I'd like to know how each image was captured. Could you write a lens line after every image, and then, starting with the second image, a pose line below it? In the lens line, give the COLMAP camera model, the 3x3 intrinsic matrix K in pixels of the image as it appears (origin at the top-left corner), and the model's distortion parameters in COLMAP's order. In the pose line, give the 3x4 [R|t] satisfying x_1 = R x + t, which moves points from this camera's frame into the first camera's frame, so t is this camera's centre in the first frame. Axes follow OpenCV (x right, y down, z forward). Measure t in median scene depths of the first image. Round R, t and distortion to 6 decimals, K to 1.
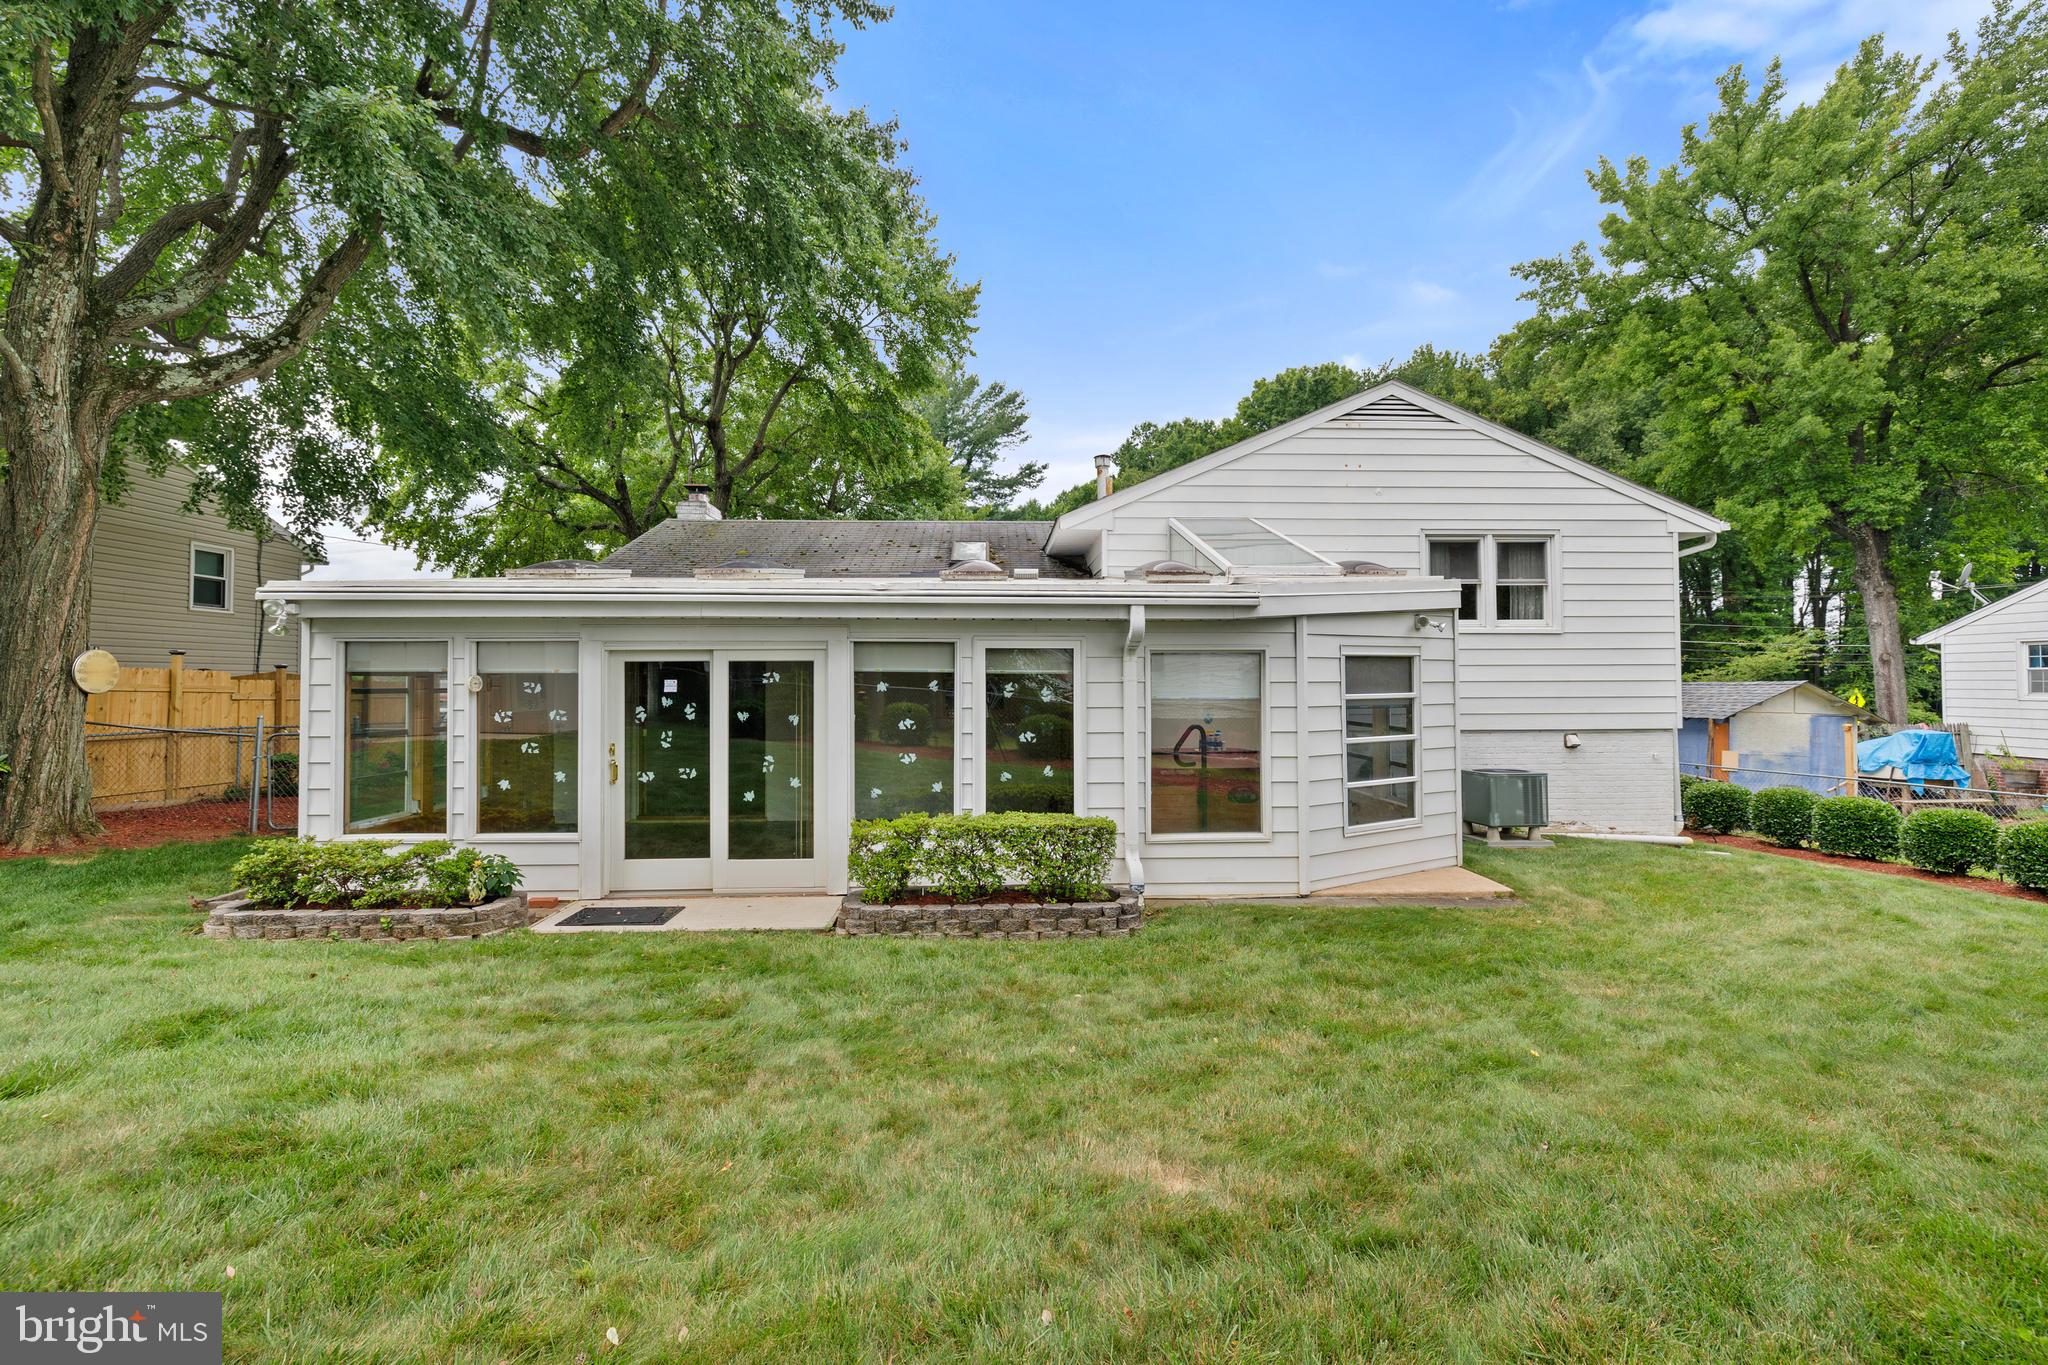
lens RADIAL K [[877.0, 0, 1022.4], [0, 877.0, 652.2], [0, 0, 1]] dist [0.003209, -0.002157]
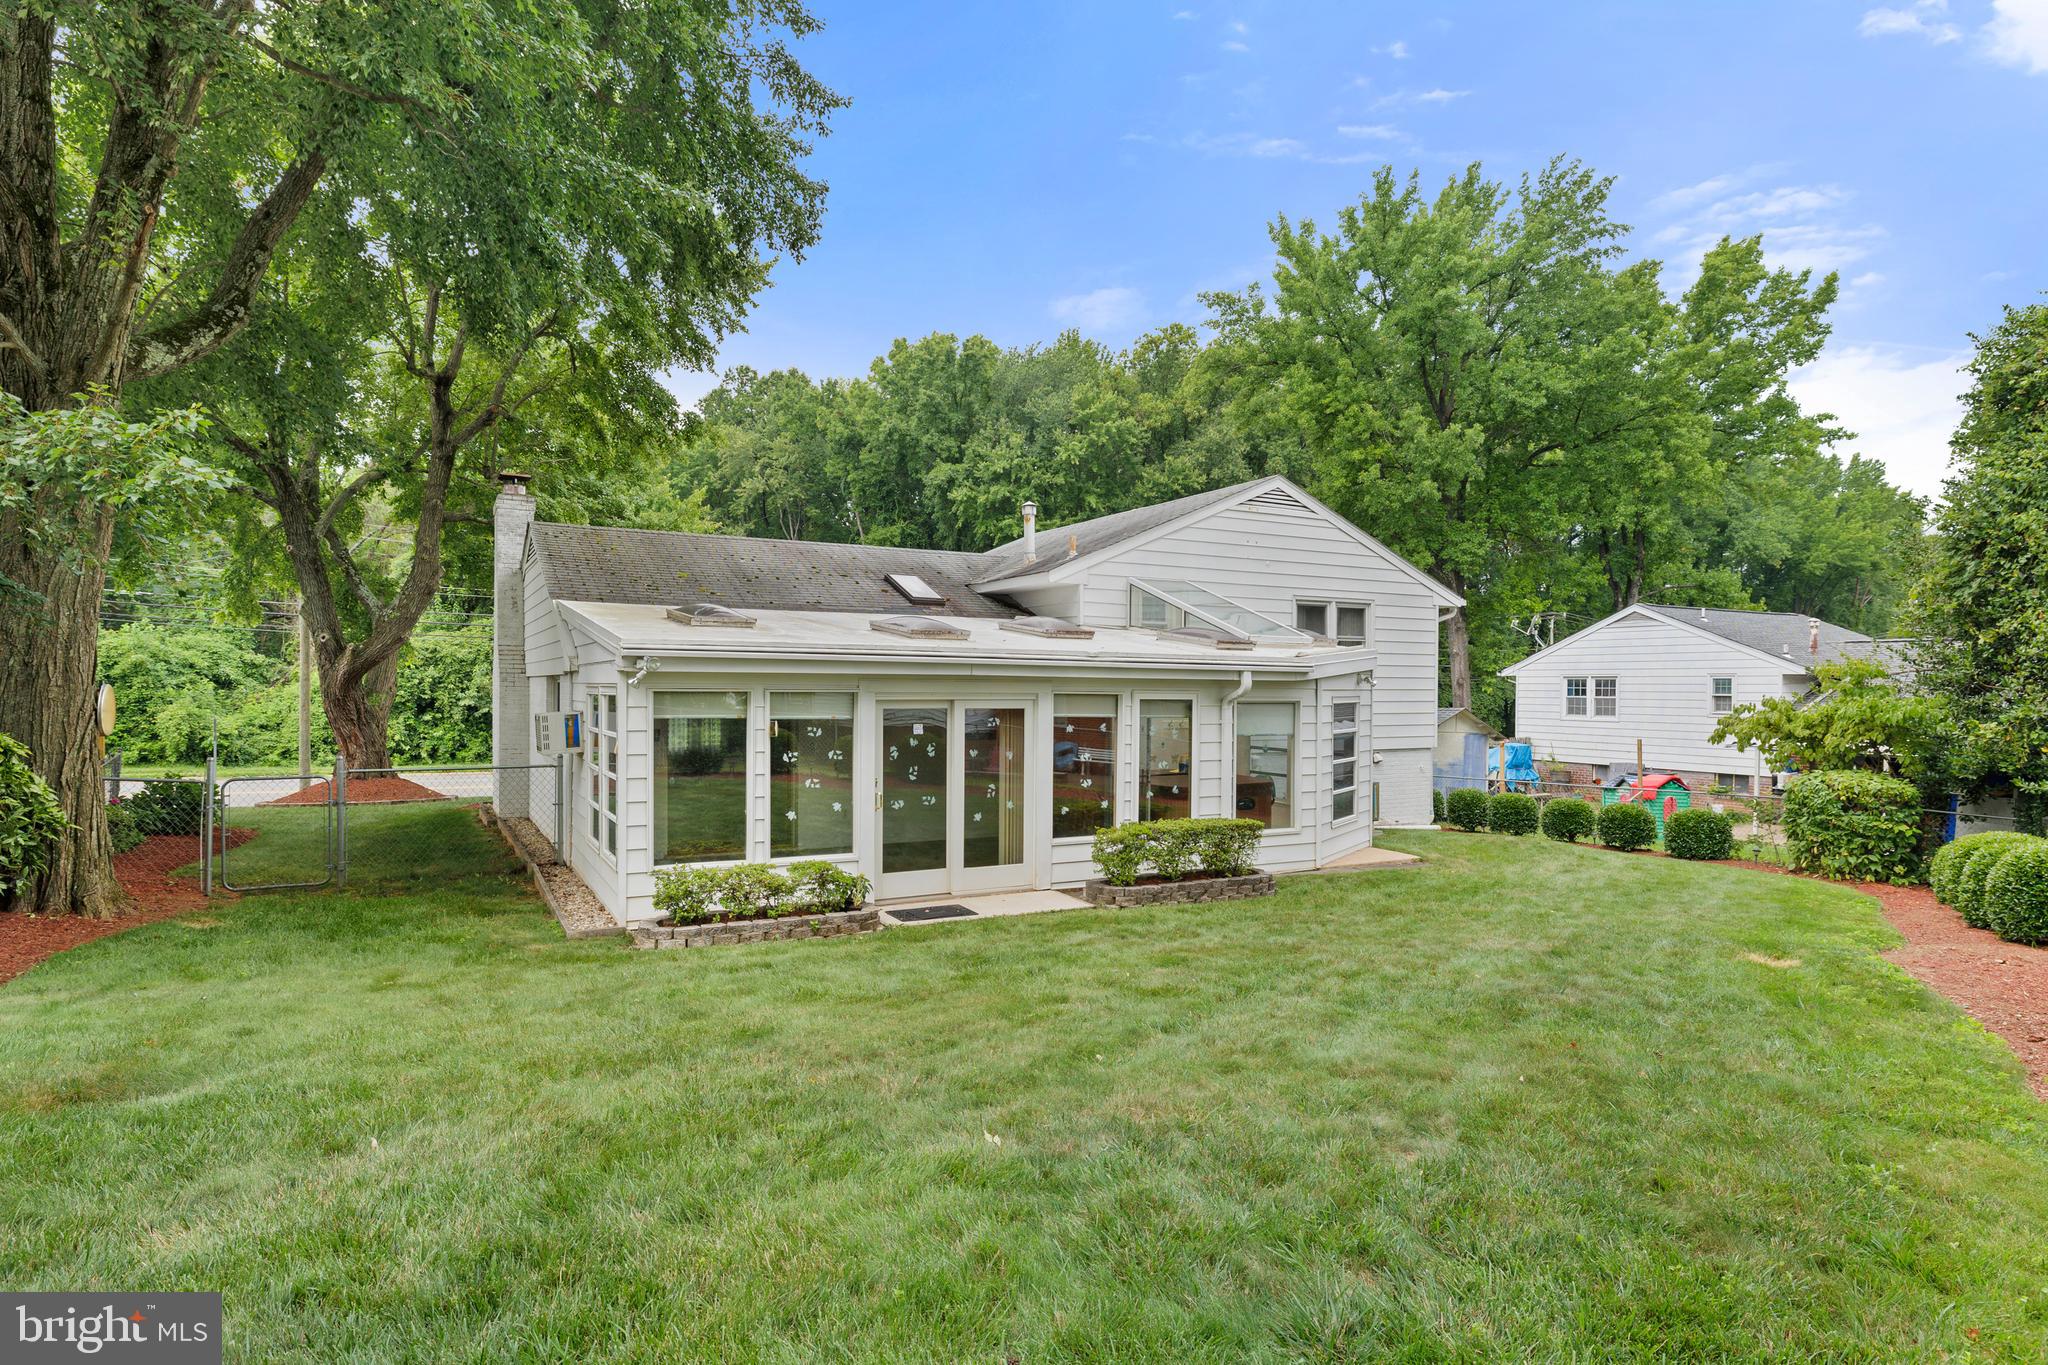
lens RADIAL K [[1105.2, 0, 1024.0], [0, 1105.2, 682.5], [0, 0, 1]] dist [-0.000897, 0.000389]
pose [[0.898131, 0.011589, 0.439576, -0.598563], [-0.025794, 0.999320, 0.026357, -0.044550], [-0.438971, -0.035011, 0.897819, -0.276361]]
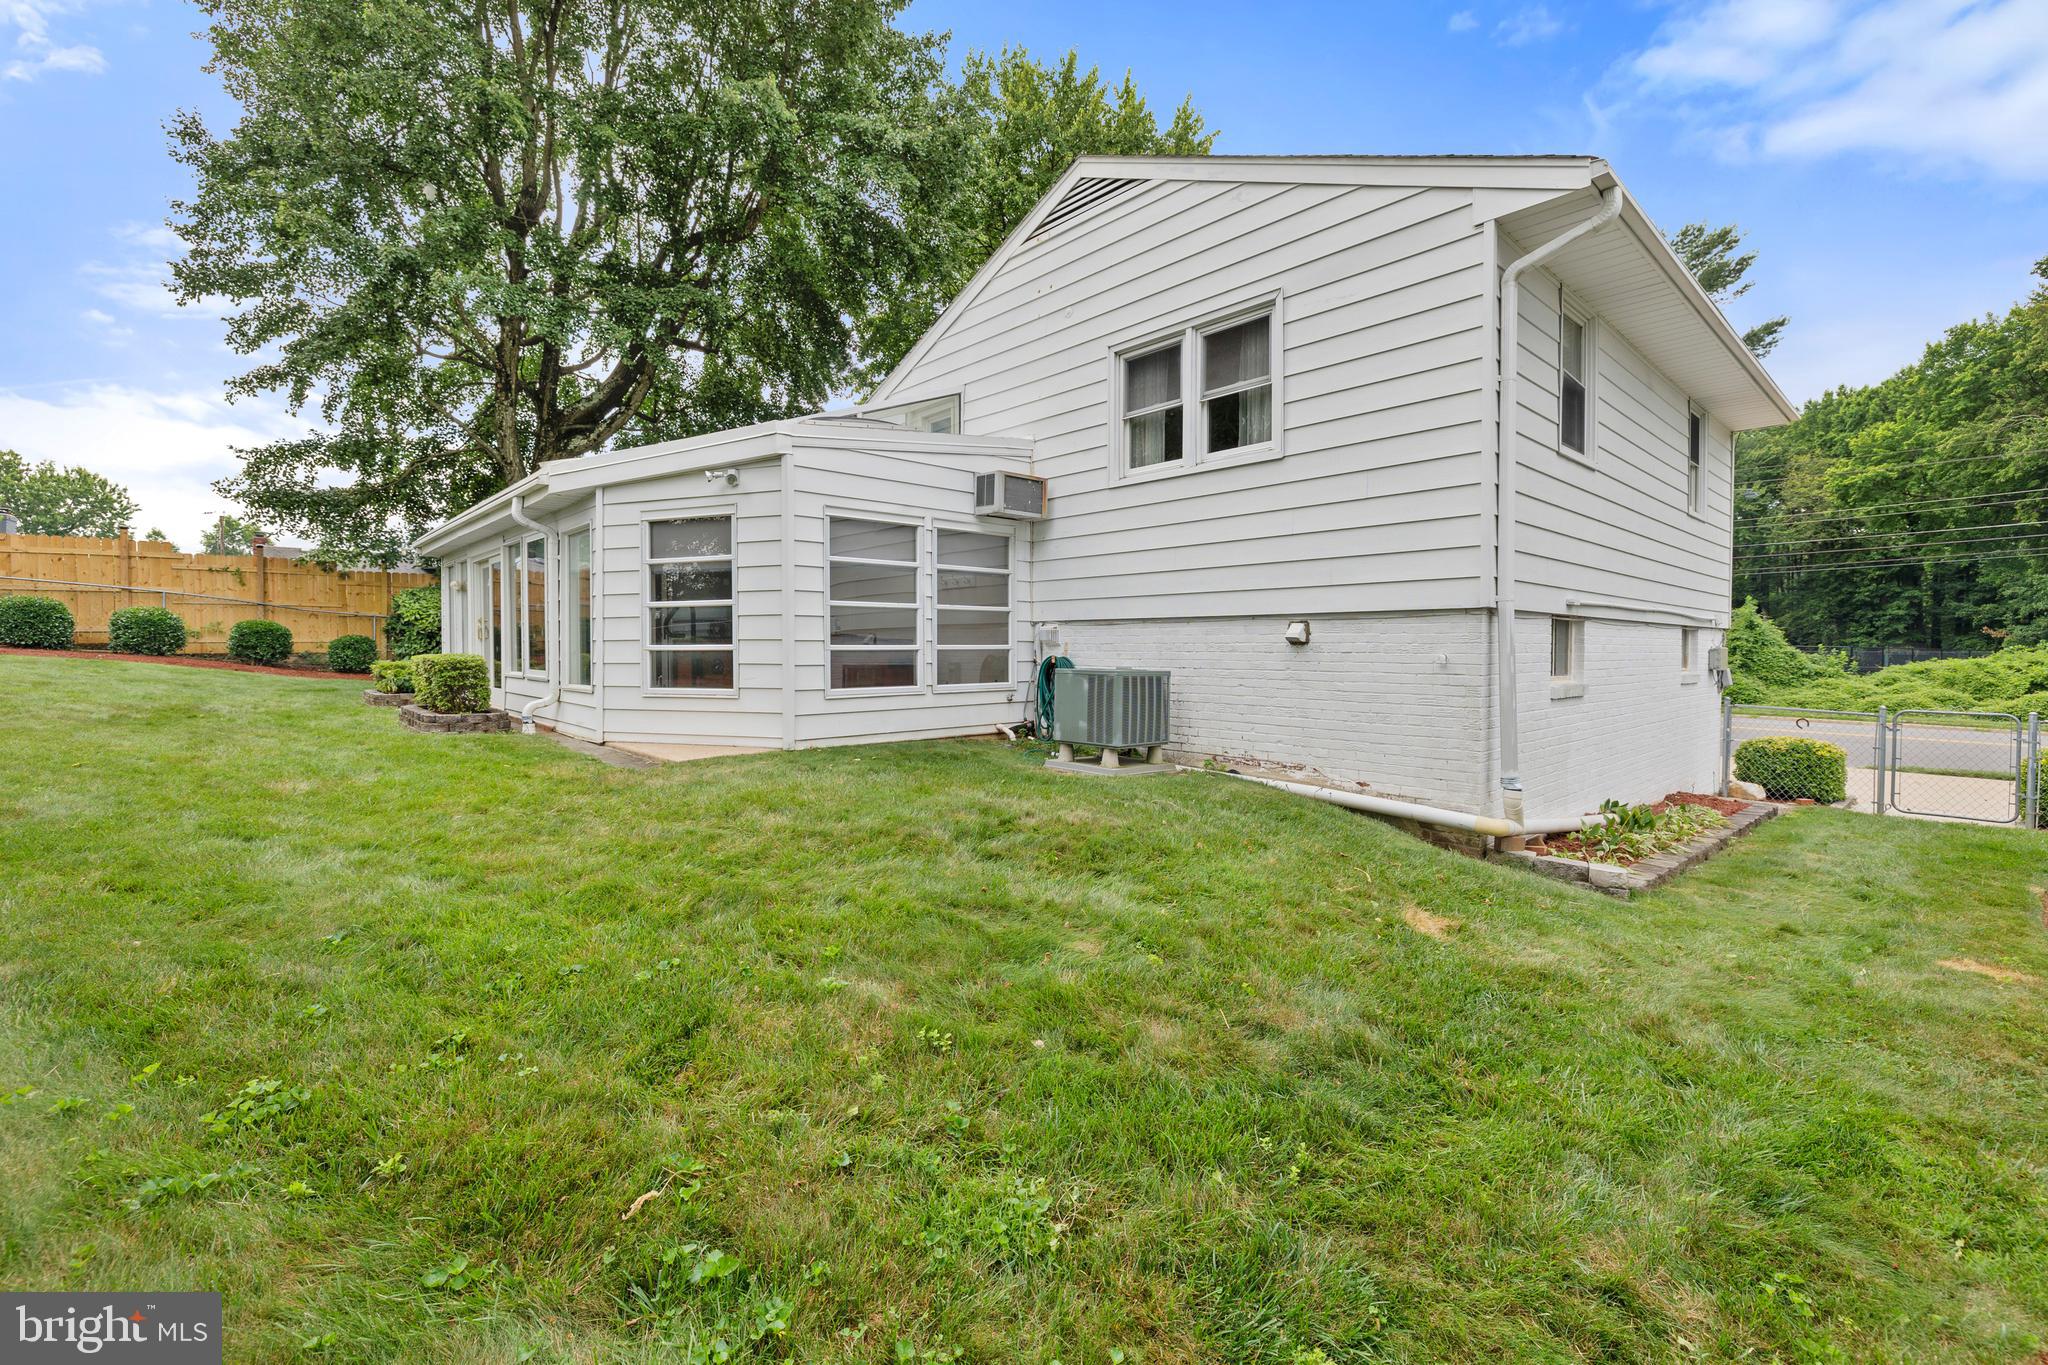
lens RADIAL K [[877.0, 0, 1022.4], [0, 877.0, 652.2], [0, 0, 1]] dist [0.003209, -0.002157]
pose [[0.625692, 0.007990, -0.780030, 0.968638], [0.020062, 0.999452, 0.026331, 0.093530], [0.779813, -0.032124, 0.625188, 0.464257]]
